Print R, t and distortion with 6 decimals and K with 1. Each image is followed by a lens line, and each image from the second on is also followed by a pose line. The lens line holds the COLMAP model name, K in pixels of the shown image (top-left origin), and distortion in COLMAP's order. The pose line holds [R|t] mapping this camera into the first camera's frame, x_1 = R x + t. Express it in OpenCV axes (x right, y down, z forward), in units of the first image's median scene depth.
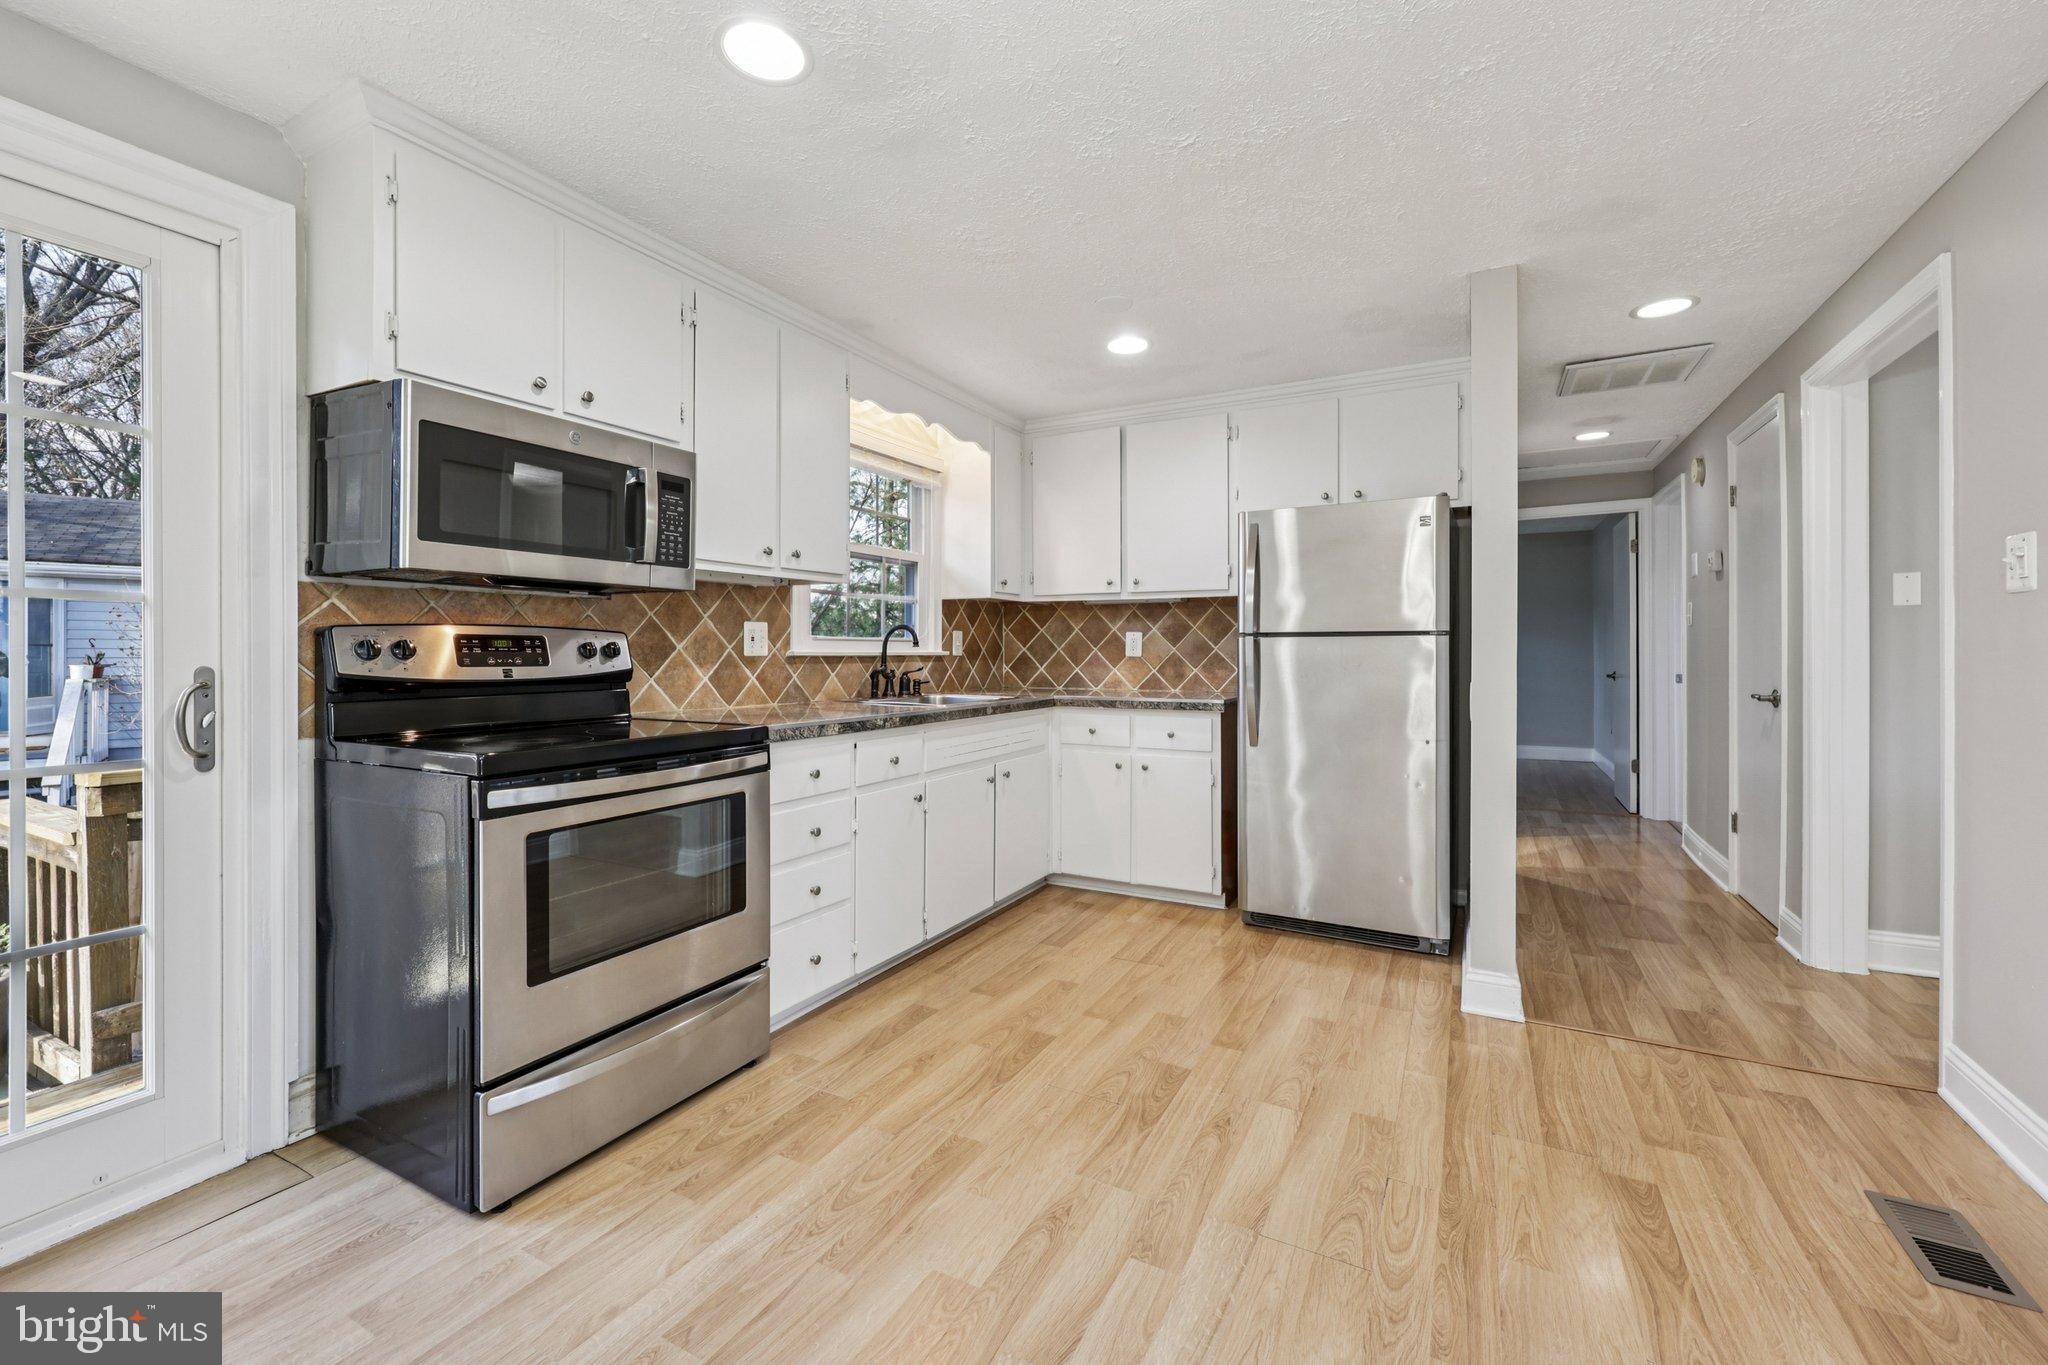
lens RADIAL K [[832.2, 0, 1024.8], [0, 832.2, 654.4], [0, 0, 1]] dist [-0.002436, 0.001007]
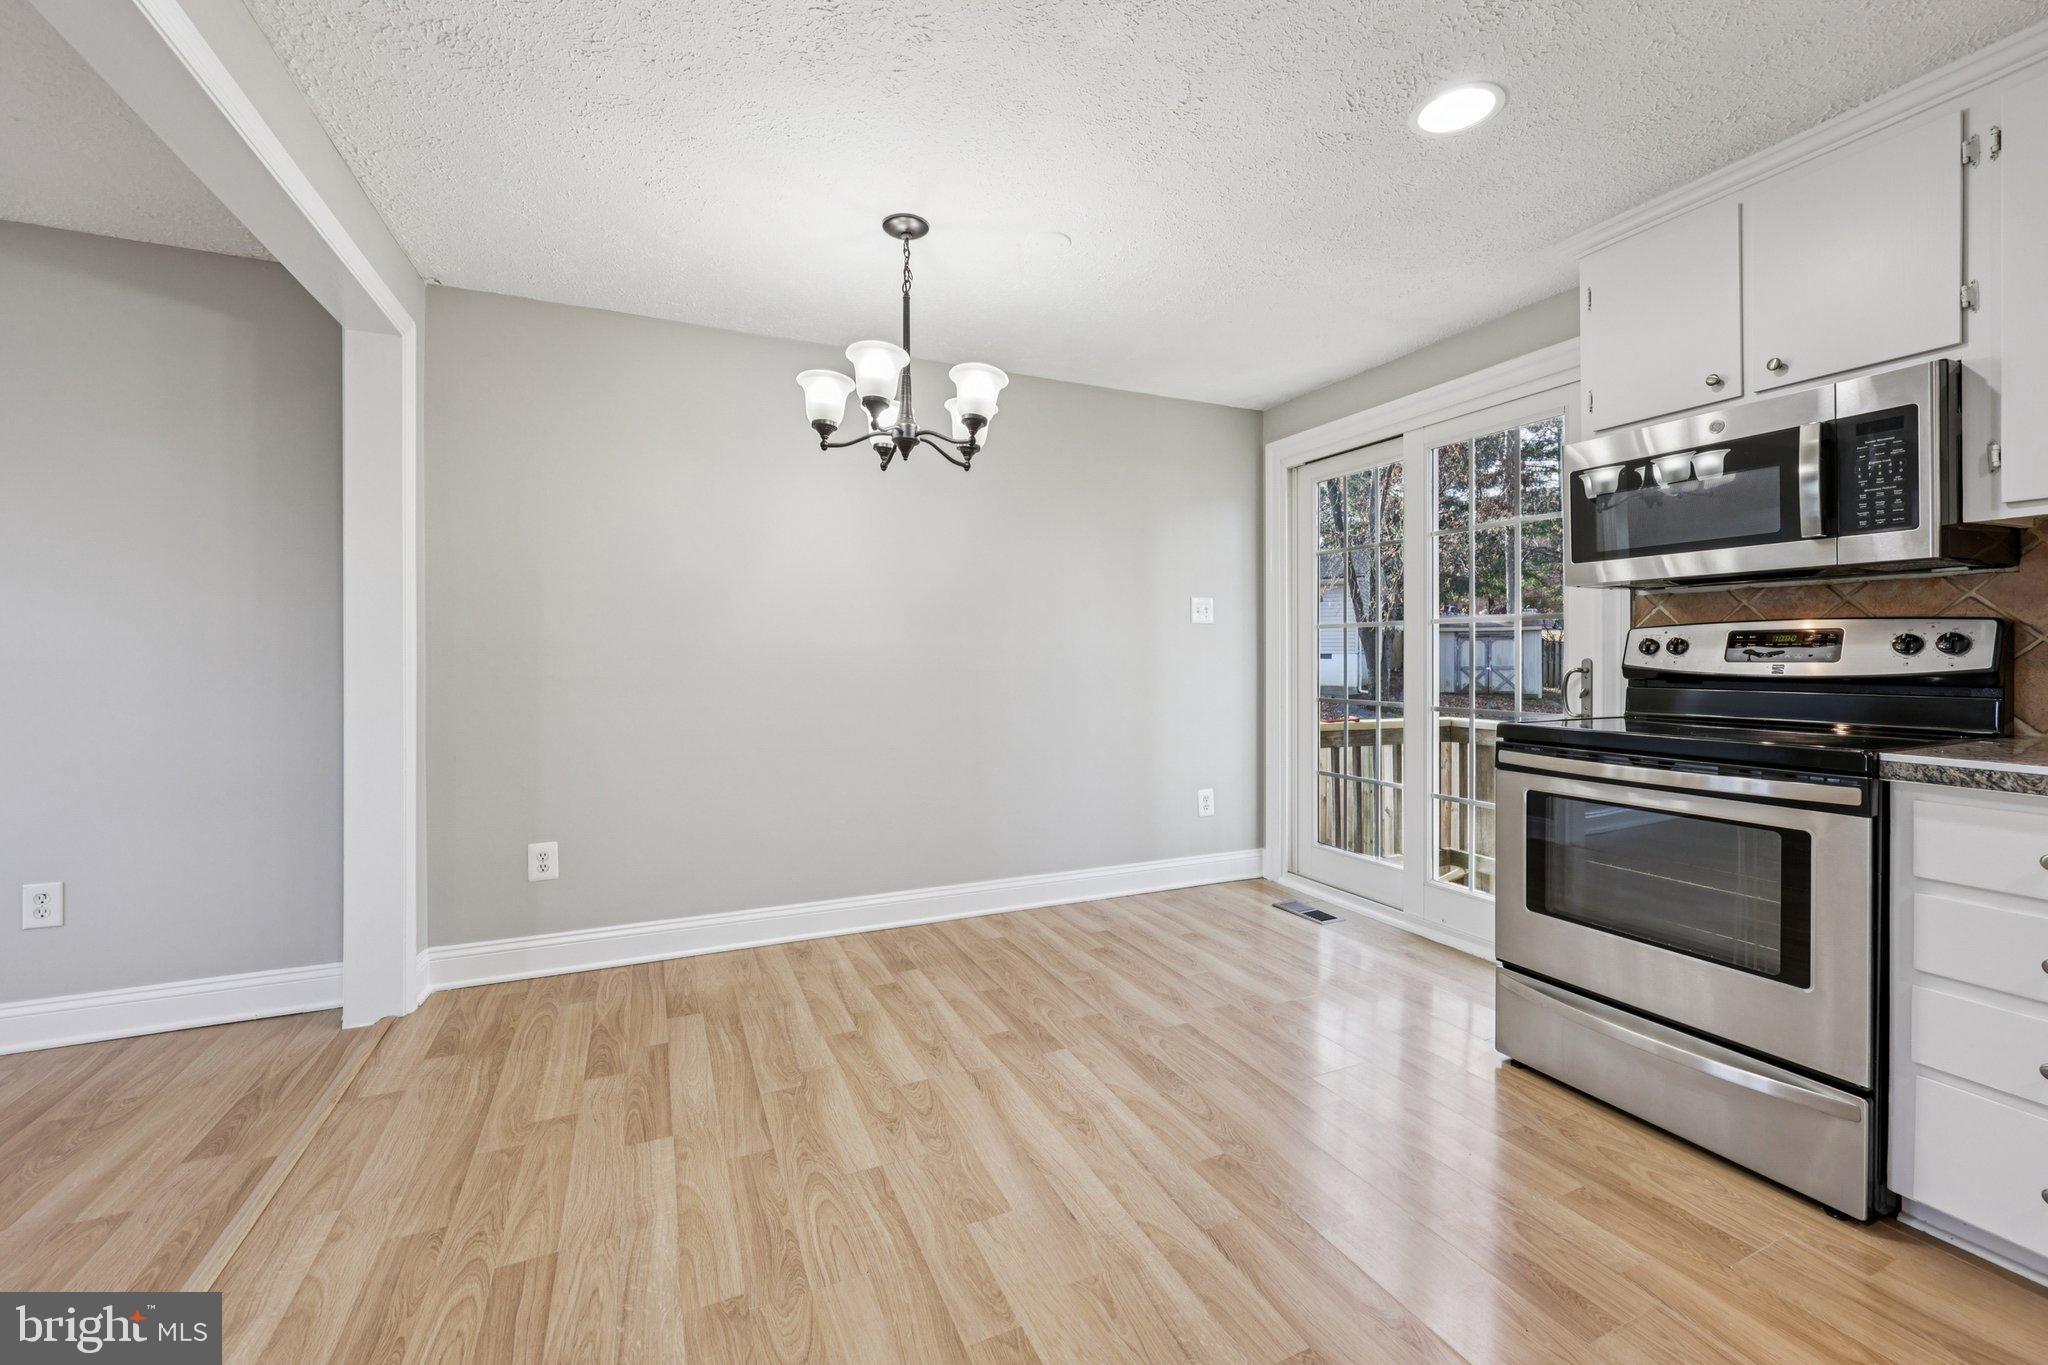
lens RADIAL K [[832.2, 0, 1030.8], [0, 832.2, 658.1], [0, 0, 1]] dist [-0.002436, 0.001007]
pose [[-0.600552, 0.005882, -0.799564, 0.660265], [0.002281, 0.999981, 0.005643, 0.002662], [0.799582, 0.001565, -0.600555, 0.861285]]
